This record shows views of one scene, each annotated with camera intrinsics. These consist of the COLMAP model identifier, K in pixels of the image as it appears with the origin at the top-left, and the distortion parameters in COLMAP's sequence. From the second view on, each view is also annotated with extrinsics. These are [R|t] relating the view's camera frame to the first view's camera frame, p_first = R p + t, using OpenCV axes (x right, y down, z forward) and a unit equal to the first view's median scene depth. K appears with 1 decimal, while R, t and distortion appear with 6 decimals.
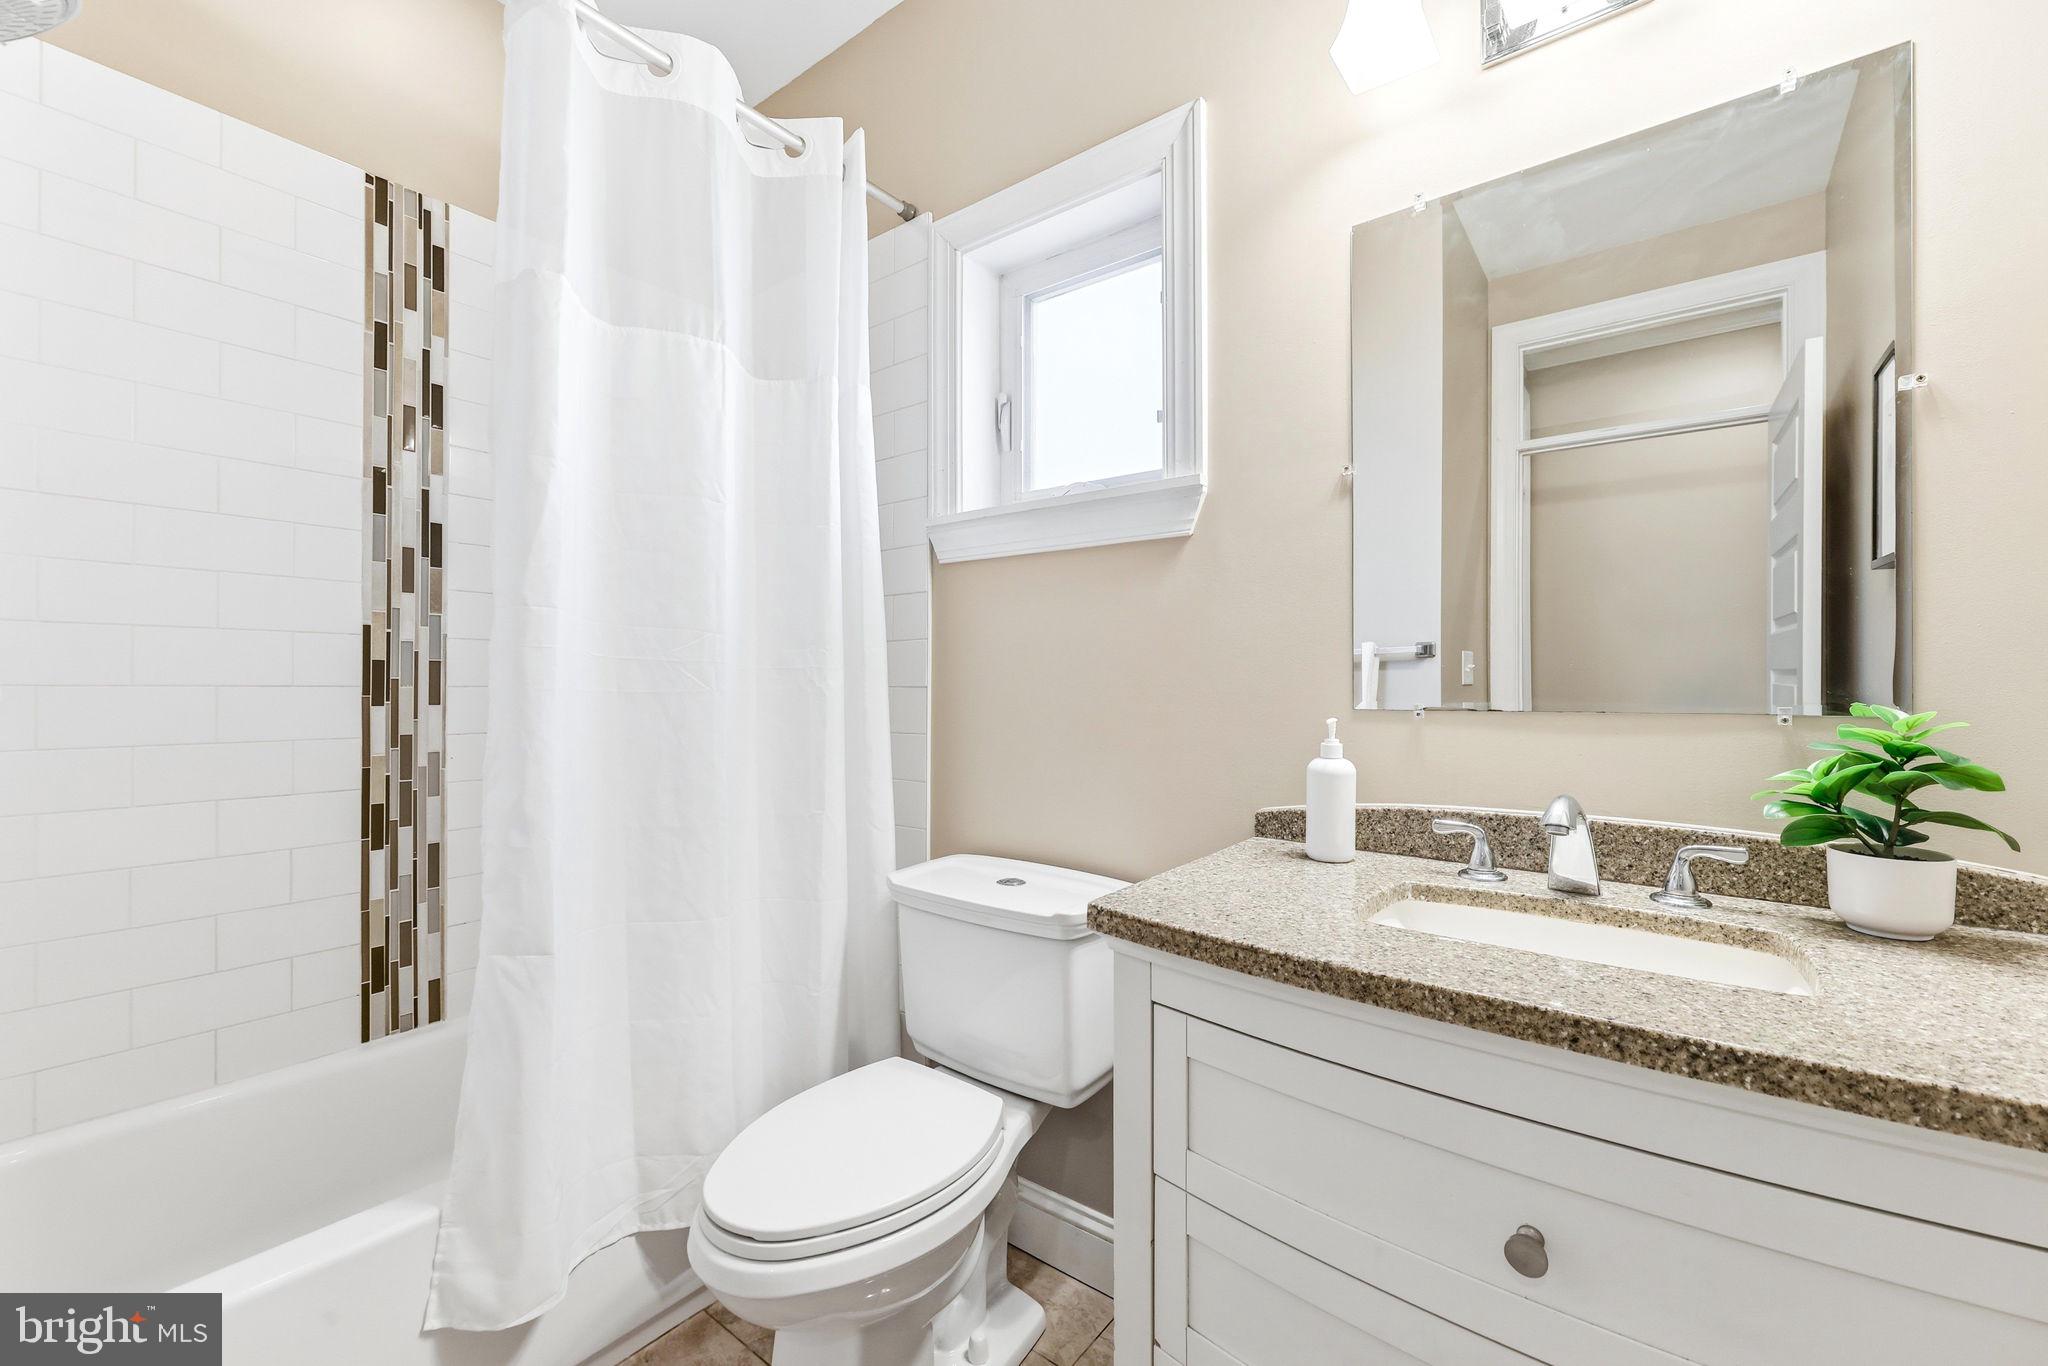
lens RADIAL K [[836.4, 0, 1024.7], [0, 836.4, 681.7], [0, 0, 1]] dist [-0.000635, 0.000488]
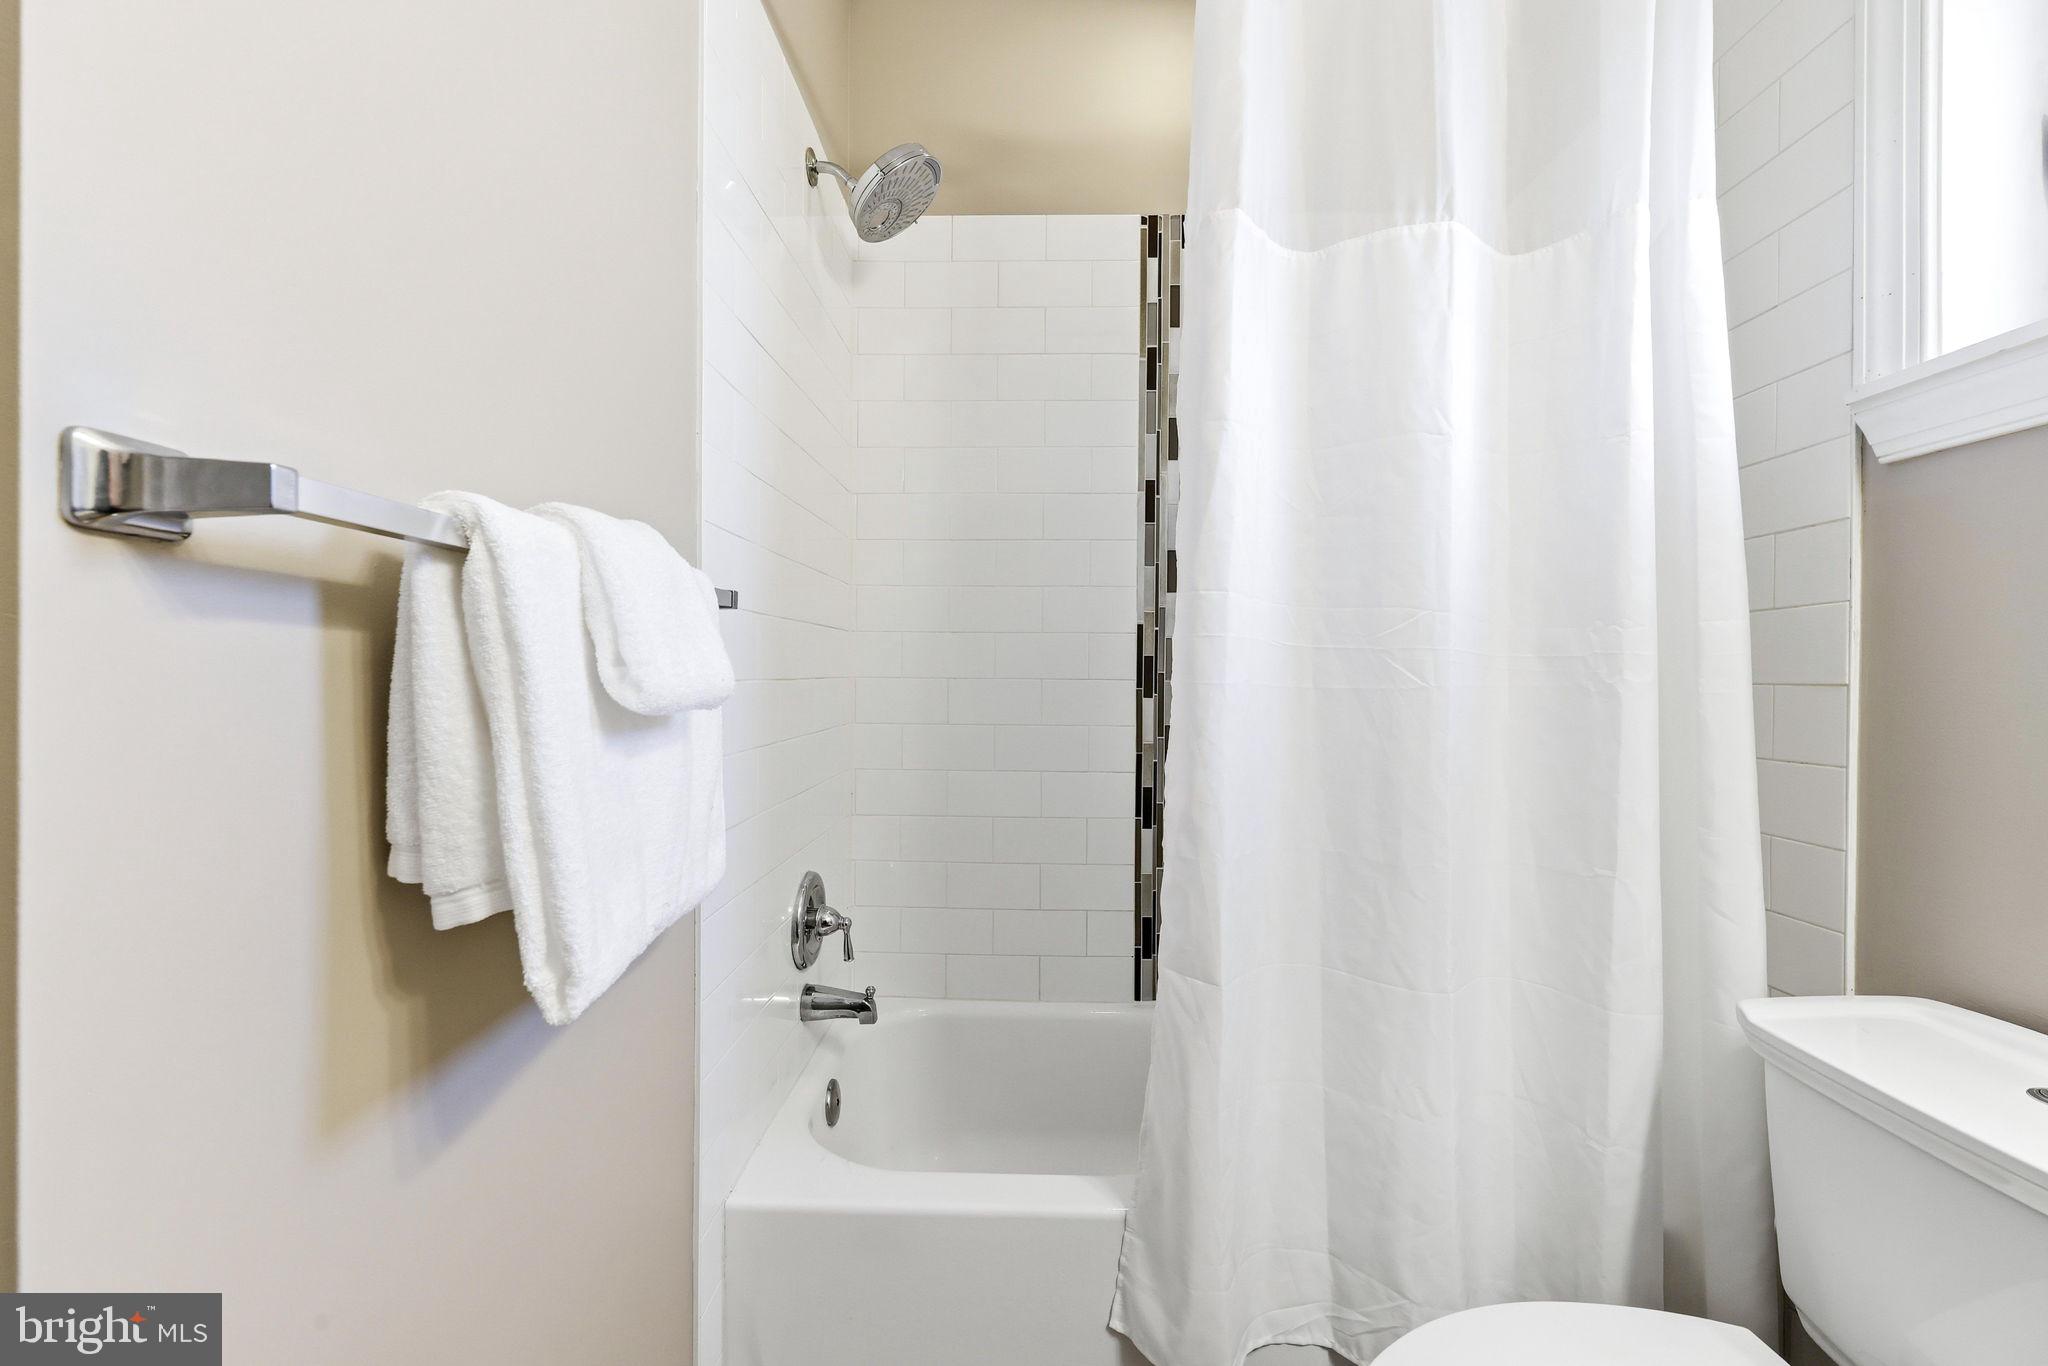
lens RADIAL K [[836.4, 0, 1013.4], [0, 836.4, 678.2], [0, 0, 1]] dist [-0.000635, 0.000488]
pose [[0.582386, 0.002445, -0.812909, 0.016711], [-0.000515, 0.999996, 0.002639, 0.000698], [0.812912, -0.001118, 0.582385, 0.239015]]
